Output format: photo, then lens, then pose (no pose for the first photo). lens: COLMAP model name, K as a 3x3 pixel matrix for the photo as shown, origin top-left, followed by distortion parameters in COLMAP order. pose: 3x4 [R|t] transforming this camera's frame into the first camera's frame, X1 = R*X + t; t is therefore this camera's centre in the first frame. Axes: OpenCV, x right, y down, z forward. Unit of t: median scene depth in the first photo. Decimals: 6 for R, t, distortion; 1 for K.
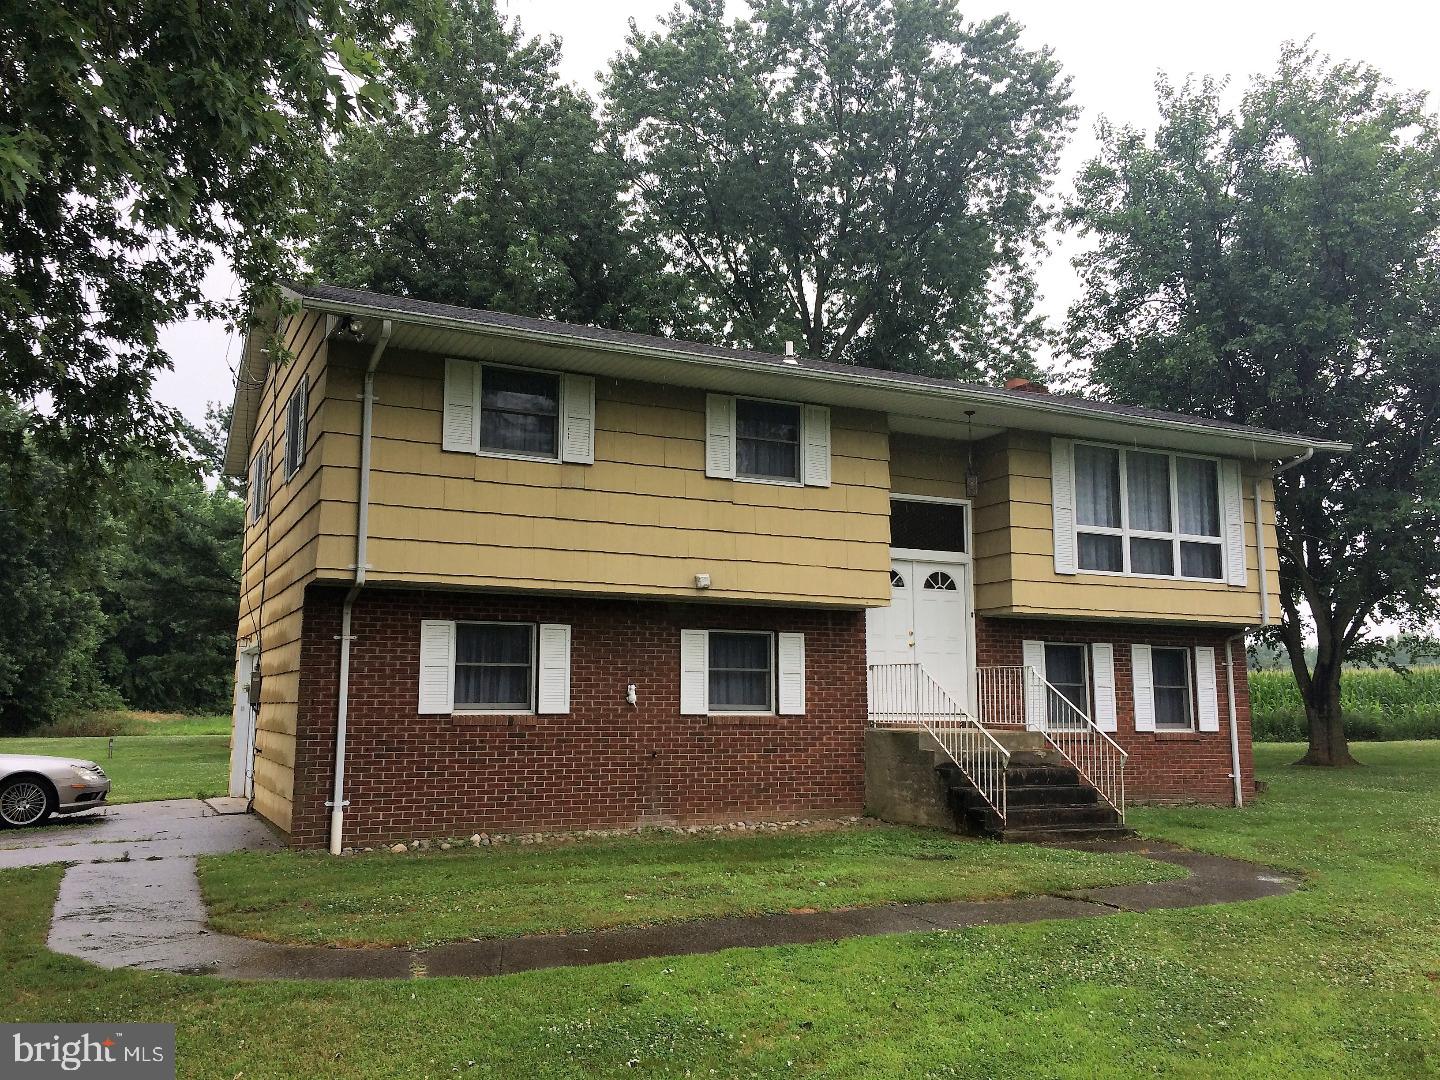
lens RADIAL K [[1221.3, 0, 719.3], [0, 1221.3, 540.4], [0, 0, 1]] dist [0.052315, -0.027947]
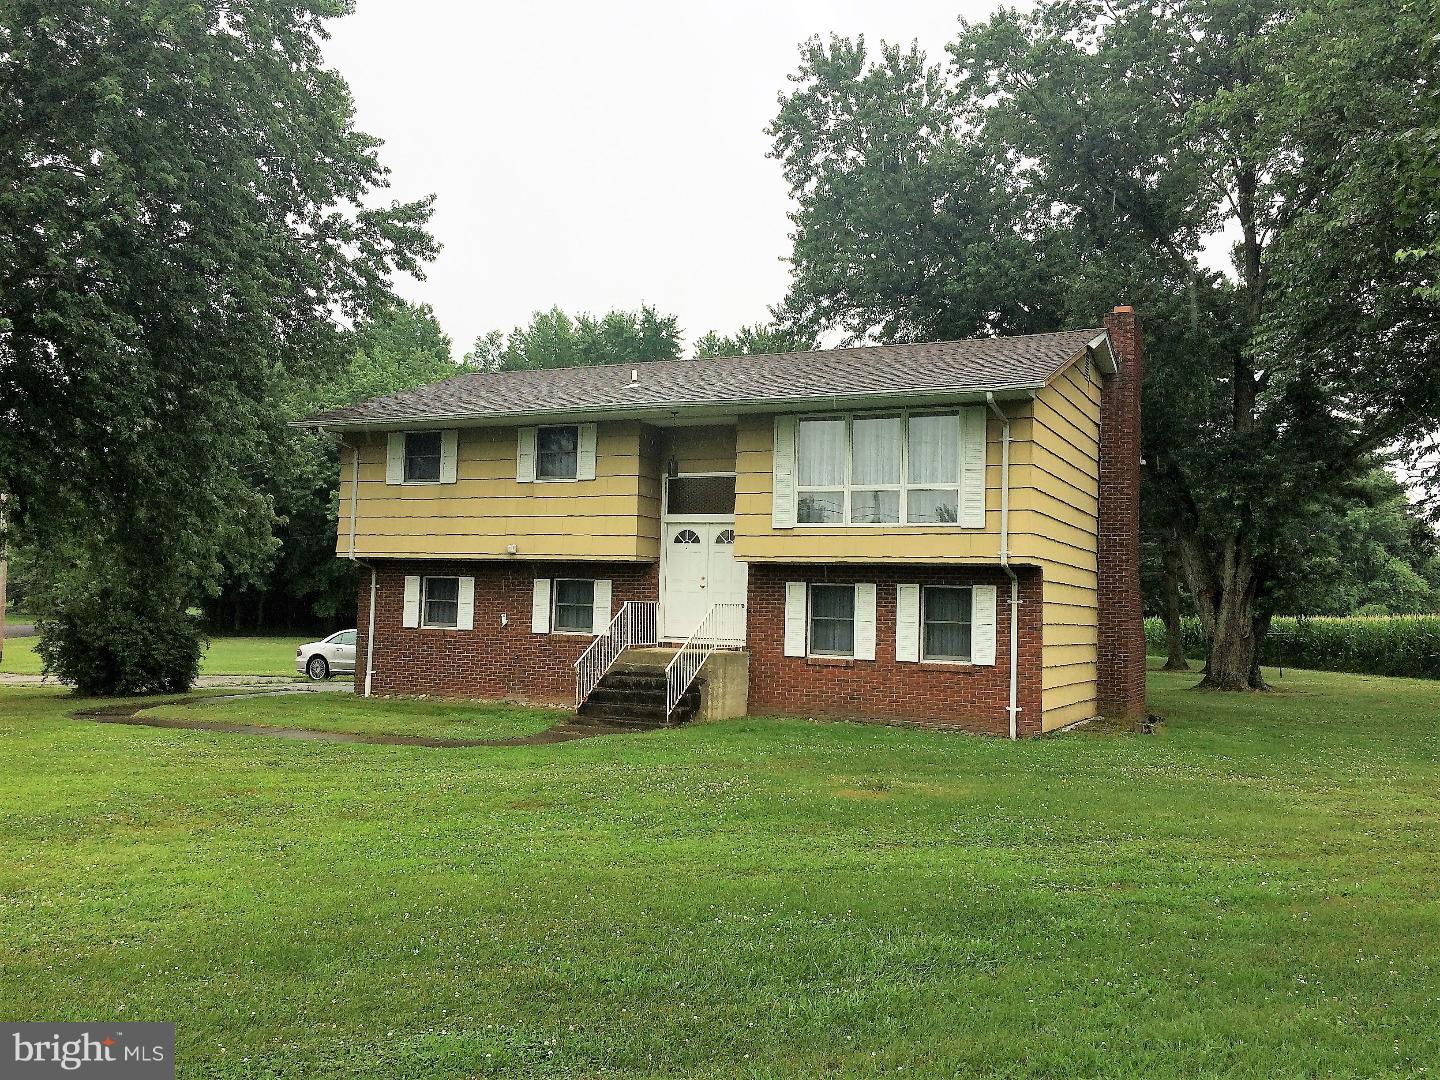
lens RADIAL K [[1221.3, 0, 718.4], [0, 1221.3, 539.9], [0, 0, 1]] dist [0.052315, -0.027947]
pose [[0.616942, -0.051262, -0.785337, 1.347518], [0.063006, 0.997891, -0.015640, 0.061596], [0.784483, -0.039832, 0.618870, 0.212799]]
